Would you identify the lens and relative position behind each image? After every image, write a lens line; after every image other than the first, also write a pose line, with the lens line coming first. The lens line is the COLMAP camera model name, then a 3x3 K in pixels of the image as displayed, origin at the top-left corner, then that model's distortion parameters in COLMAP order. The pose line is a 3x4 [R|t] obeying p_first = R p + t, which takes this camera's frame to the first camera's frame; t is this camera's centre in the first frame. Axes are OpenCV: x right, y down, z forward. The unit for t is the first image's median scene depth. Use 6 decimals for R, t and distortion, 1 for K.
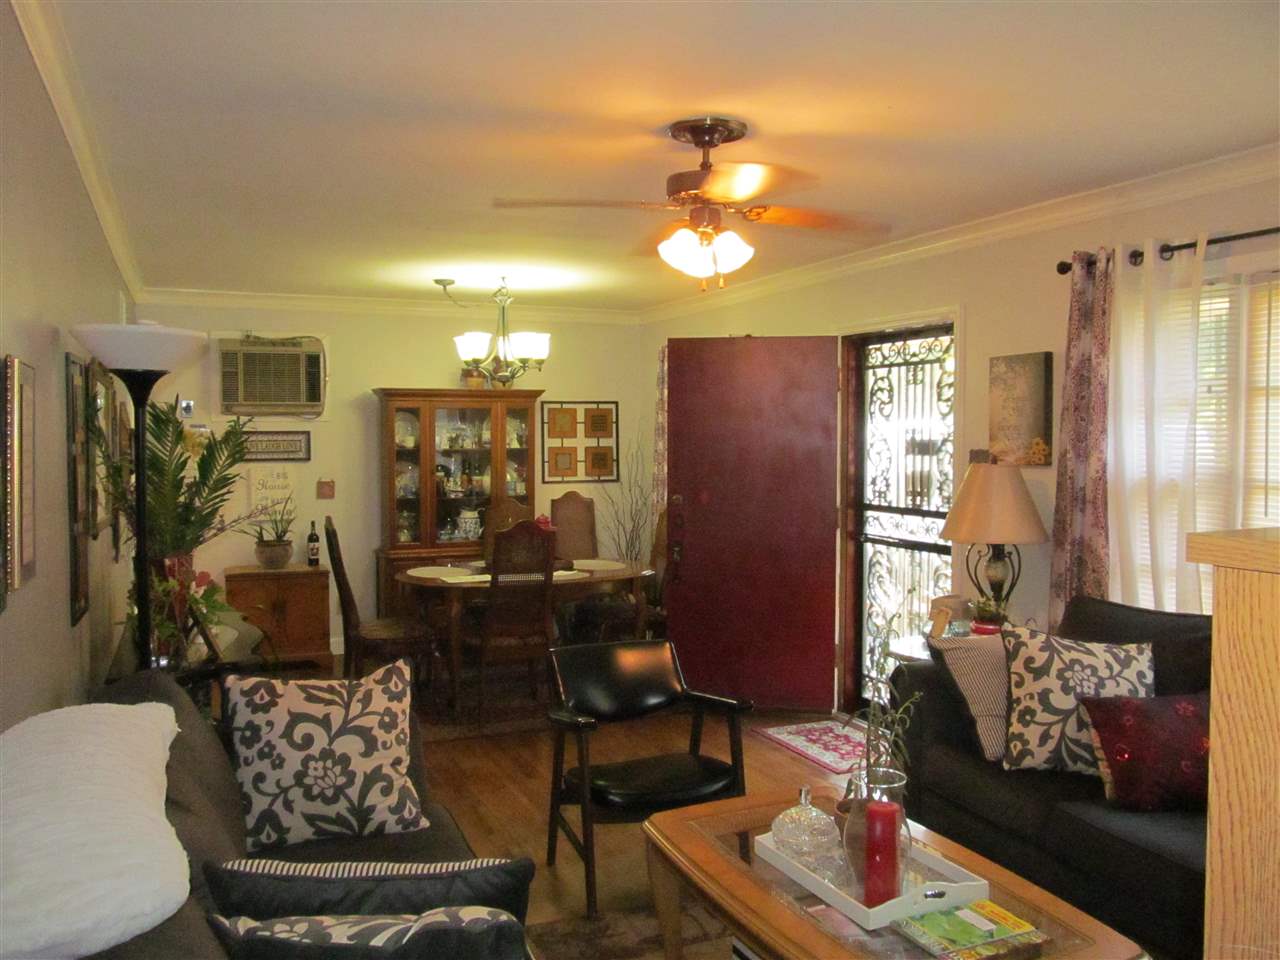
lens RADIAL K [[1070.2, 0, 642.3], [0, 1070.2, 477.5], [0, 0, 1]] dist [-0.065454, 0.038810]
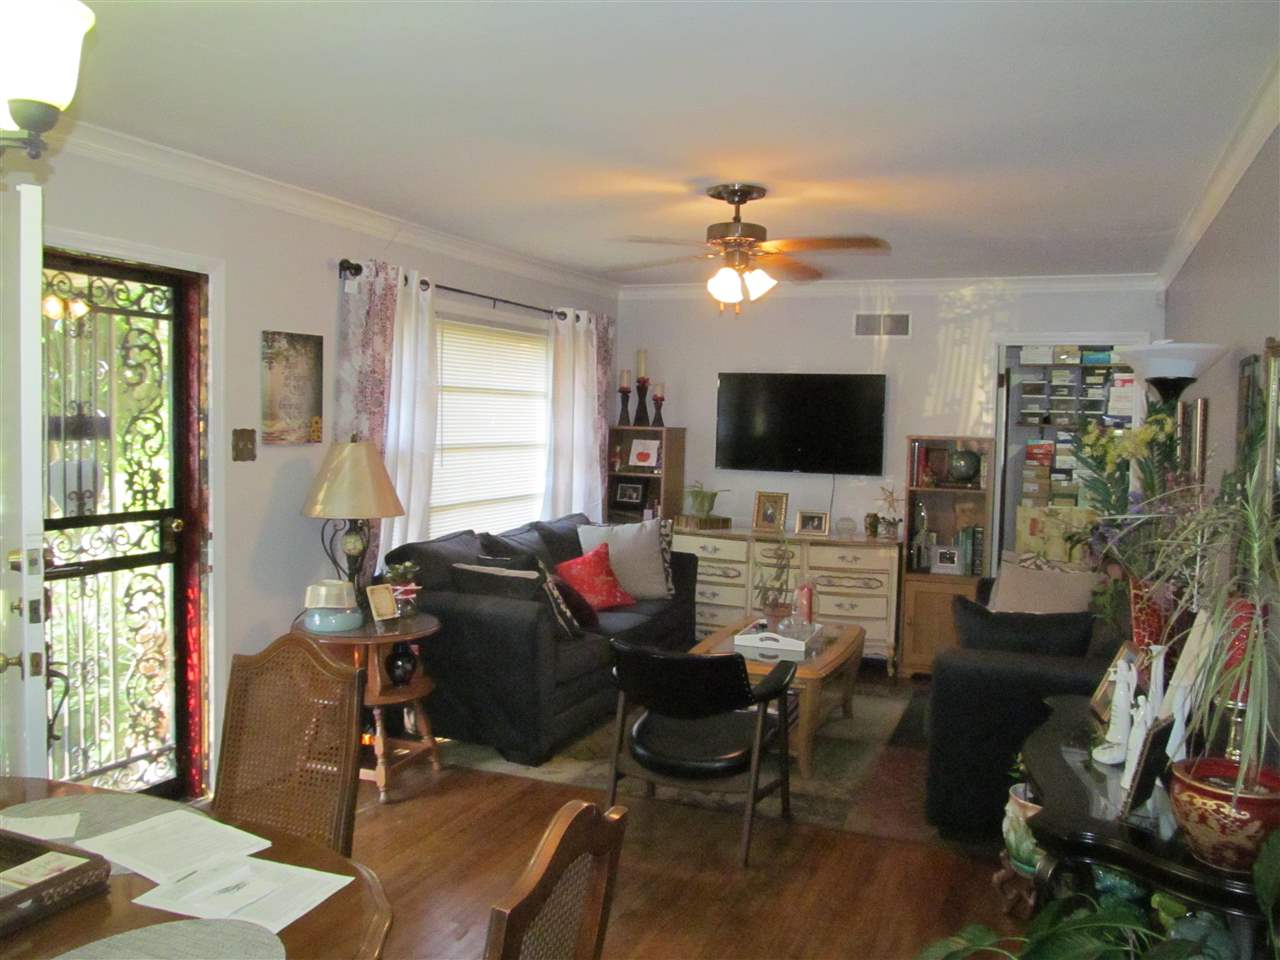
lens RADIAL K [[1070.2, 0, 642.5], [0, 1070.2, 477.8], [0, 0, 1]] dist [-0.065454, 0.038810]
pose [[-0.696638, -0.044560, 0.716037, -0.513822], [0.017570, 0.996710, 0.079121, -0.045929], [-0.717207, 0.067700, -0.693564, 1.261400]]
